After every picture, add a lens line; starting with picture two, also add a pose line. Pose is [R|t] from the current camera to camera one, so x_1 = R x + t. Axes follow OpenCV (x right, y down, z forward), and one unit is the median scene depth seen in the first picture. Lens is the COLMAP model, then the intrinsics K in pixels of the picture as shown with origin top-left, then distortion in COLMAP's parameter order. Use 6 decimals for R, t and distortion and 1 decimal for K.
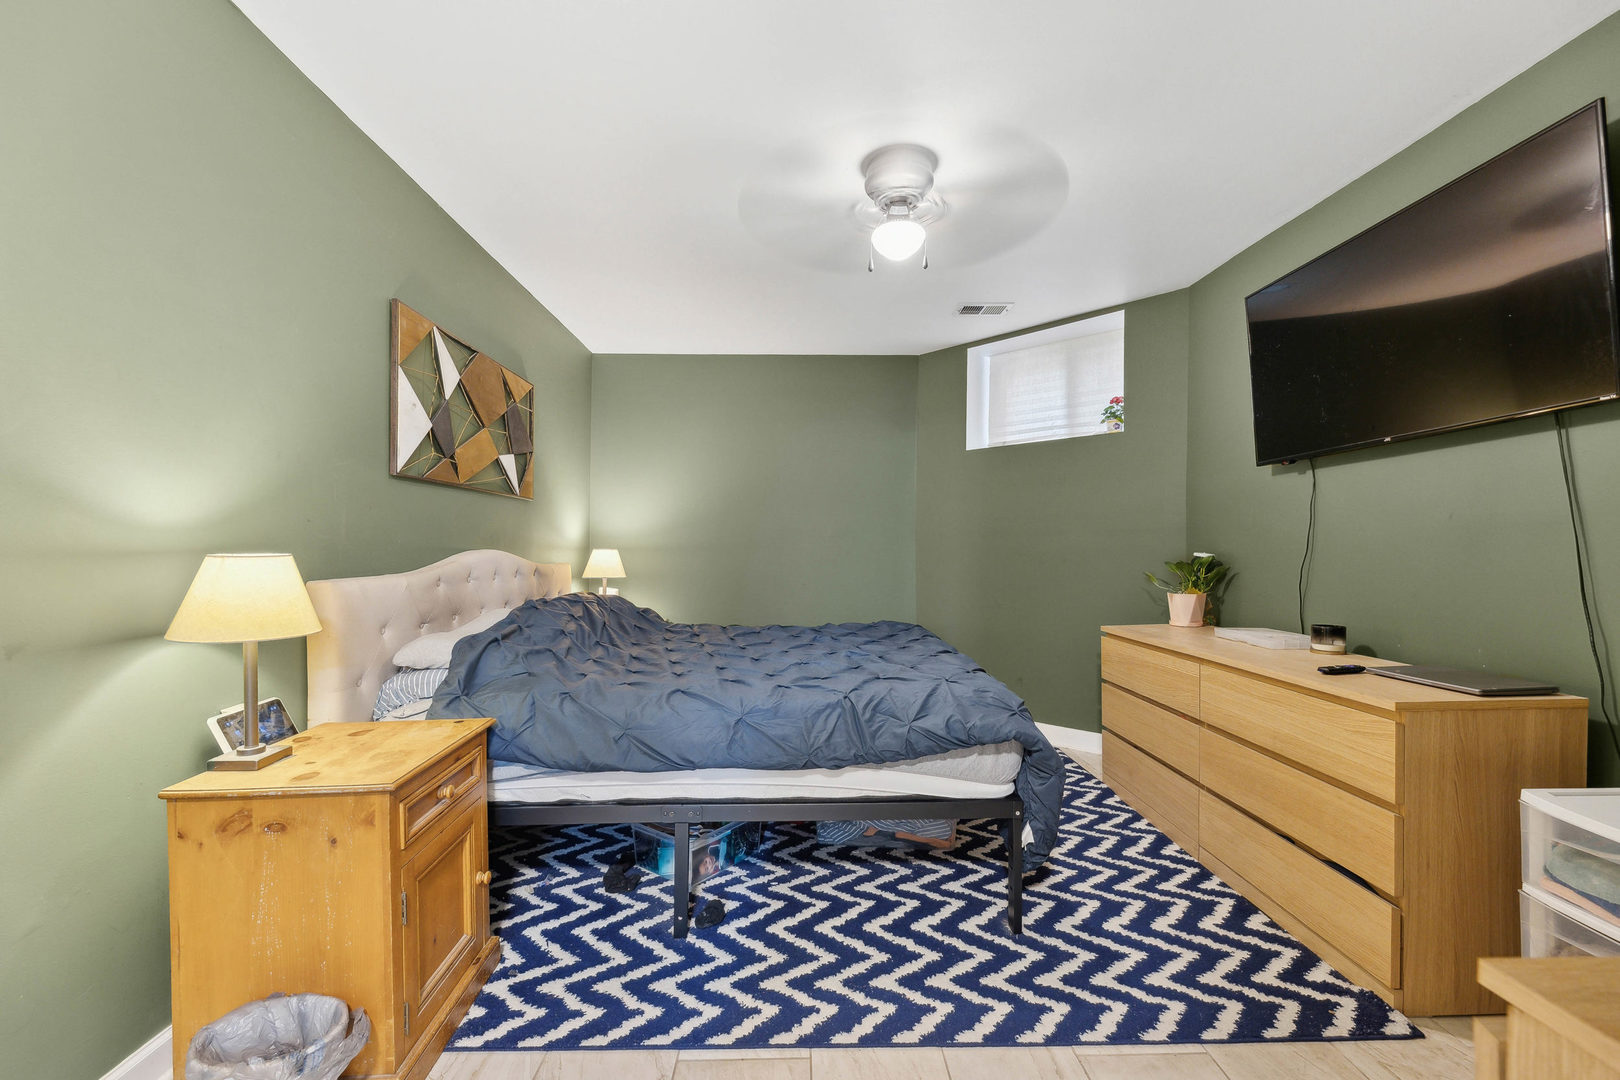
lens RADIAL K [[653.2, 0, 797.7], [0, 653.2, 539.4], [0, 0, 1]] dist [-0.002291, -0.000106]
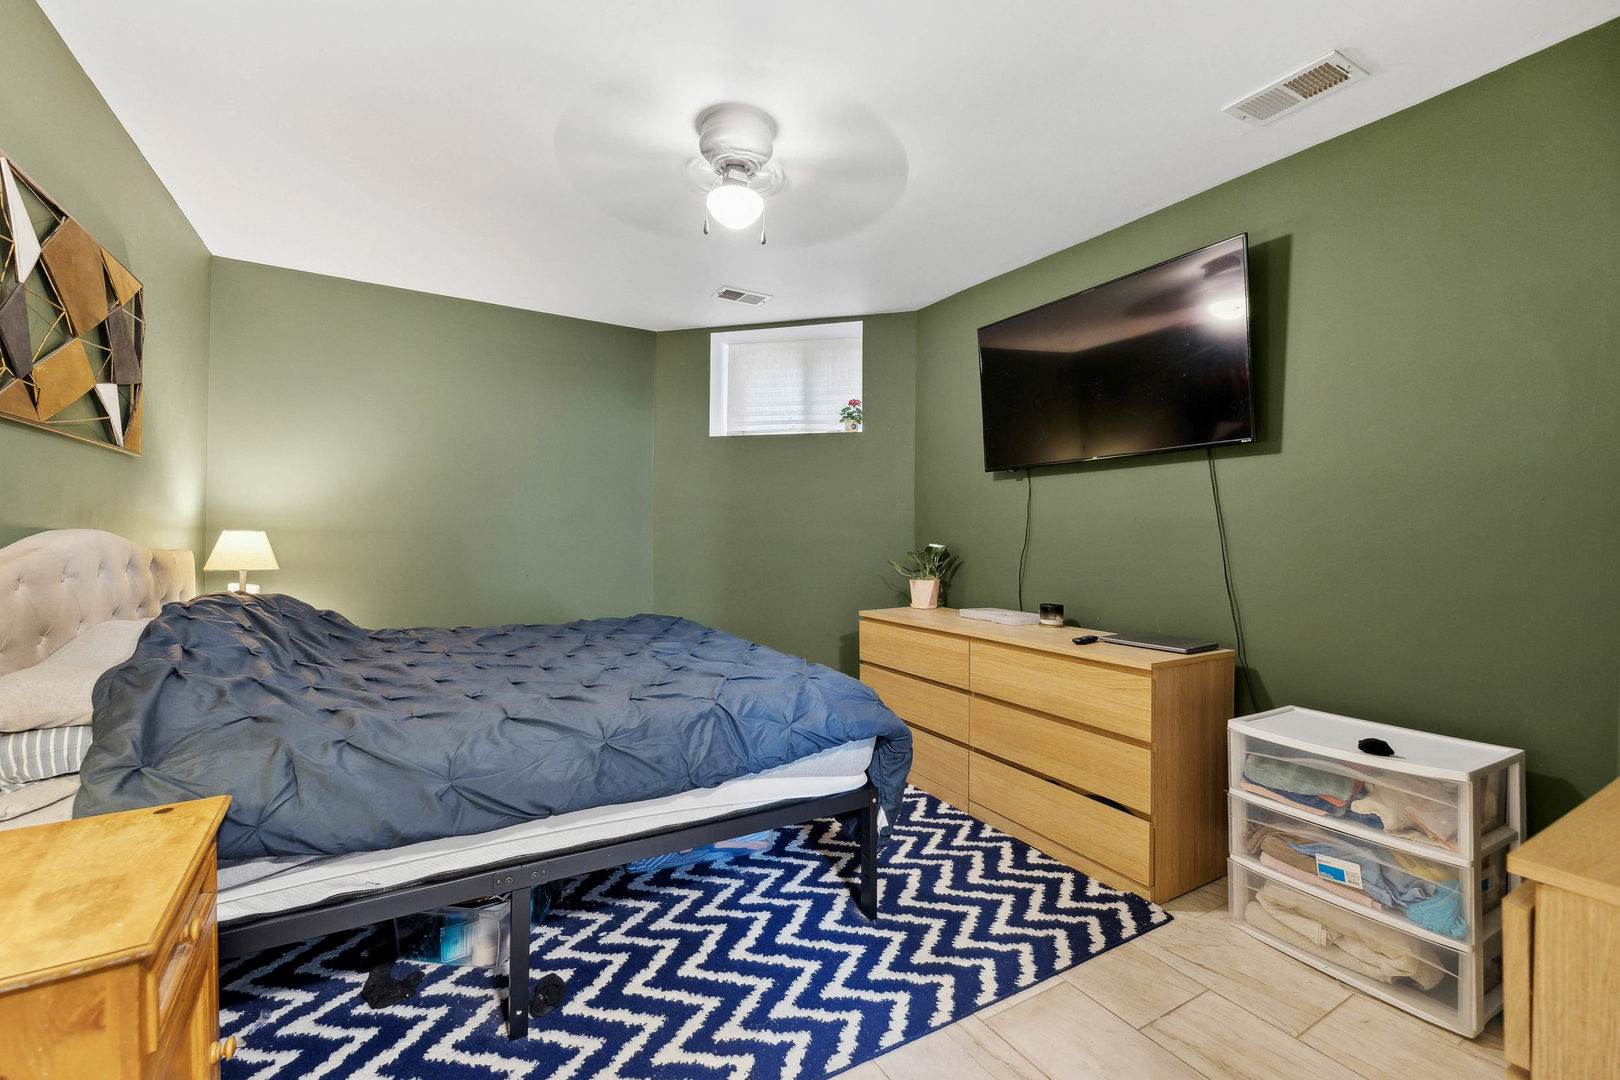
lens RADIAL K [[668.0, 0, 806.9], [0, 668.0, 526.5], [0, 0, 1]] dist [-0.002950, -0.000462]
pose [[0.876655, 0.021629, 0.480633, -0.242343], [-0.022143, 0.999744, -0.004602, 0.000307], [-0.480610, -0.006608, 0.876910, 0.130608]]
